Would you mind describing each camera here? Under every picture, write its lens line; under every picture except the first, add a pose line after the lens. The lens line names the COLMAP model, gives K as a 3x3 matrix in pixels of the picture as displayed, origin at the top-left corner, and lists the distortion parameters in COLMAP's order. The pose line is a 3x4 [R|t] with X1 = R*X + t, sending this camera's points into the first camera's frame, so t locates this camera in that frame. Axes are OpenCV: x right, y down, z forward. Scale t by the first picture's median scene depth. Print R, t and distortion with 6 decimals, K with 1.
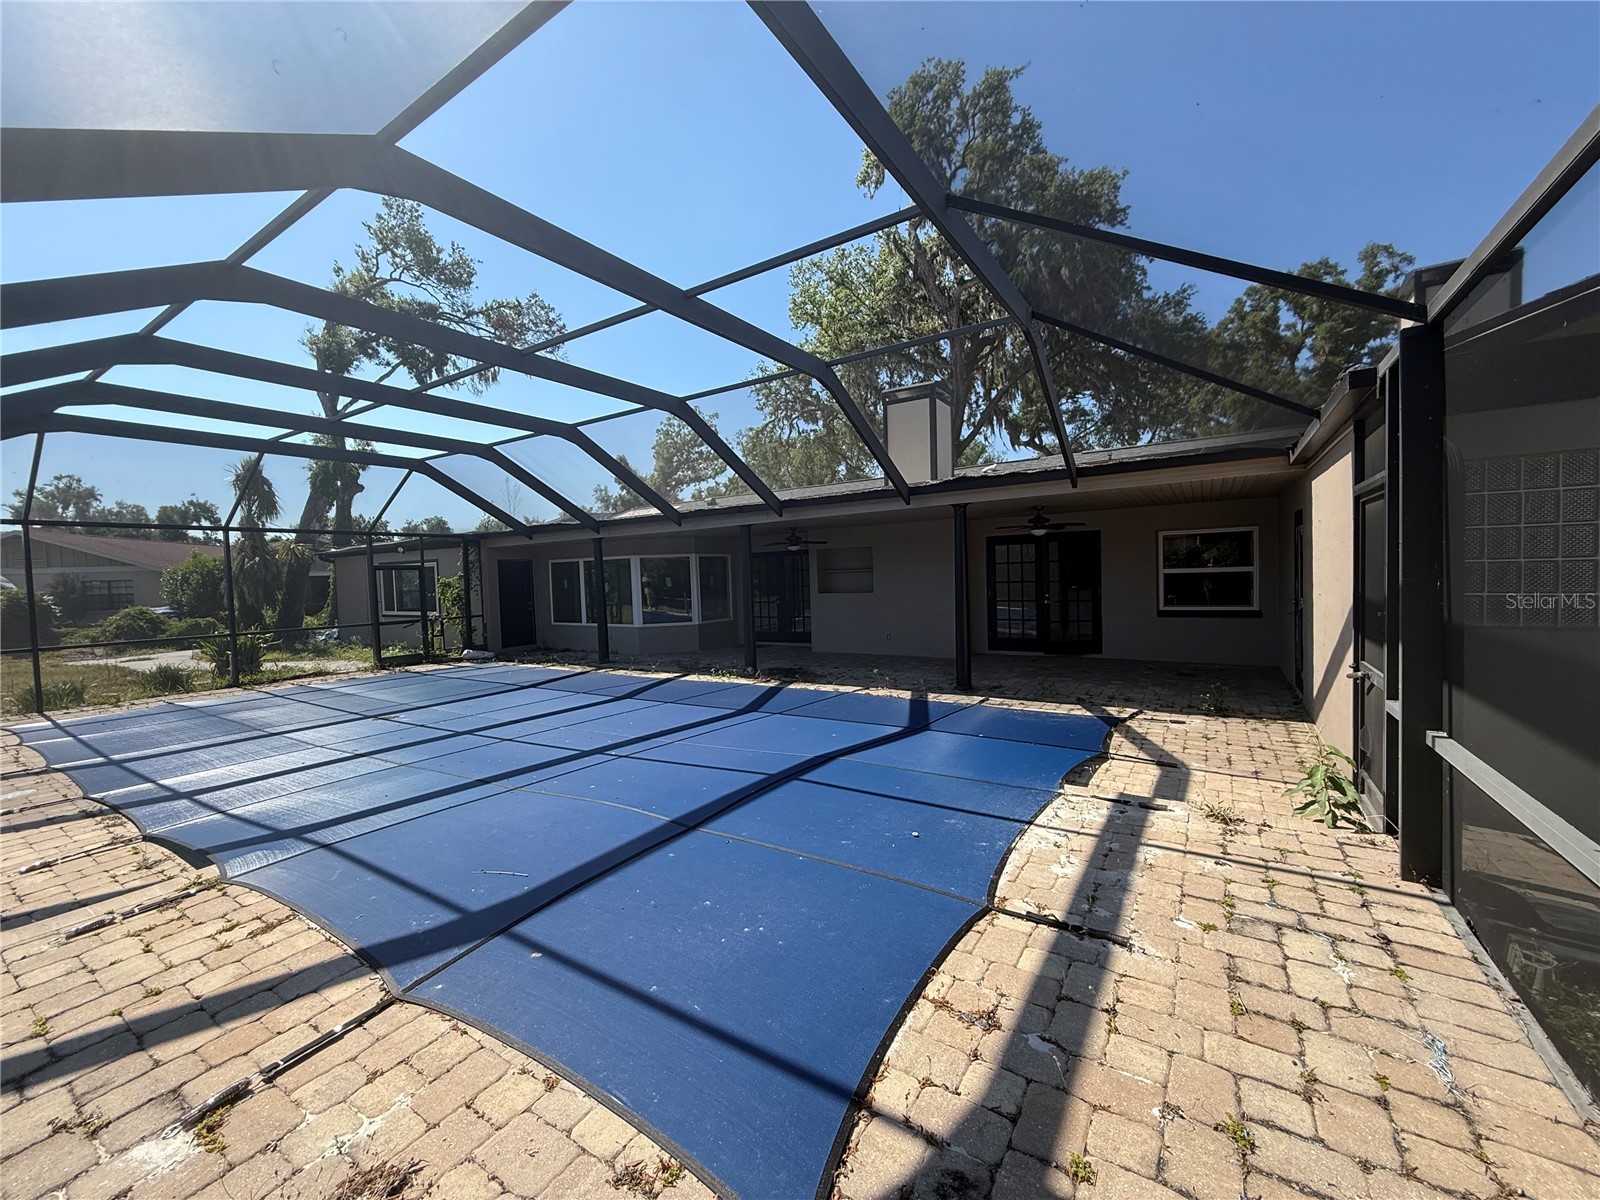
lens RADIAL K [[634.1, 0, 787.0], [0, 634.1, 600.3], [0, 0, 1]] dist [-0.000808, 0.000515]
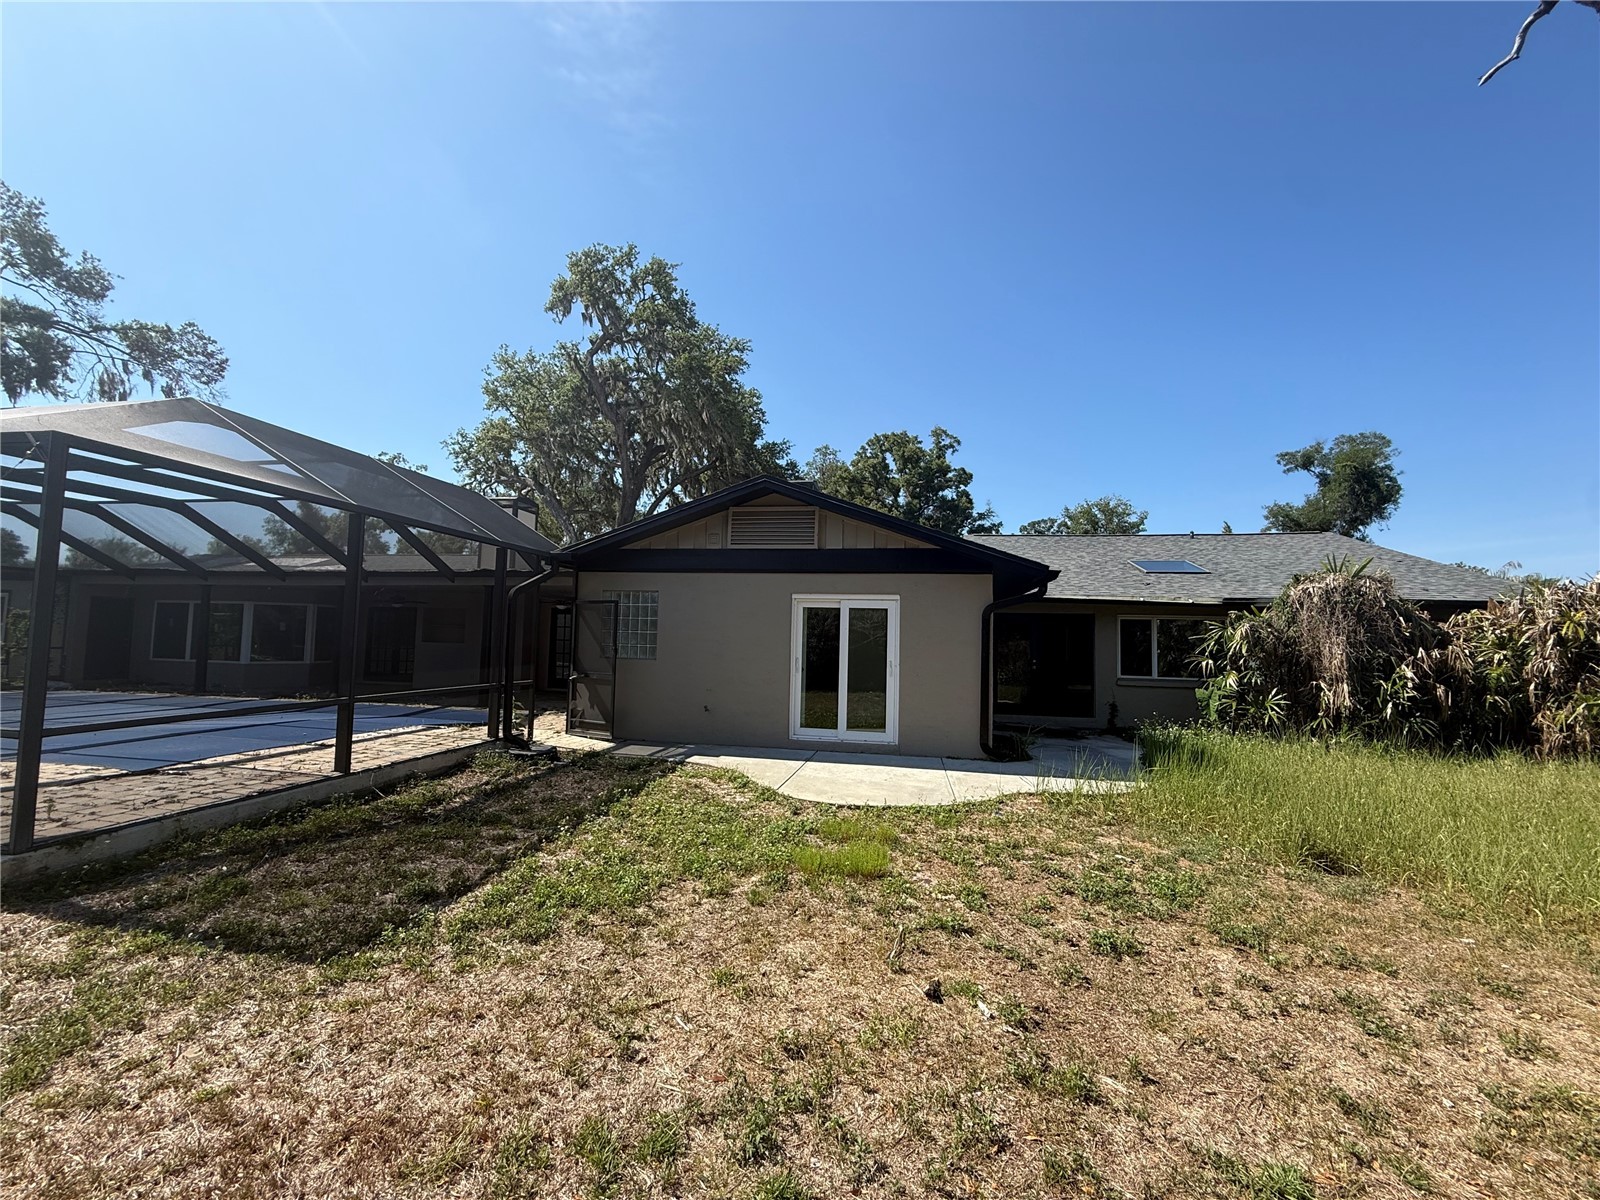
lens RADIAL K [[634.1, 0, 796.7], [0, 634.1, 601.0], [0, 0, 1]] dist [-0.000808, 0.000515]
pose [[0.918148, 0.076804, 0.388724, 0.108897], [-0.037343, 0.993440, -0.108082, 0.007998], [-0.394475, 0.084720, 0.914993, -0.219240]]
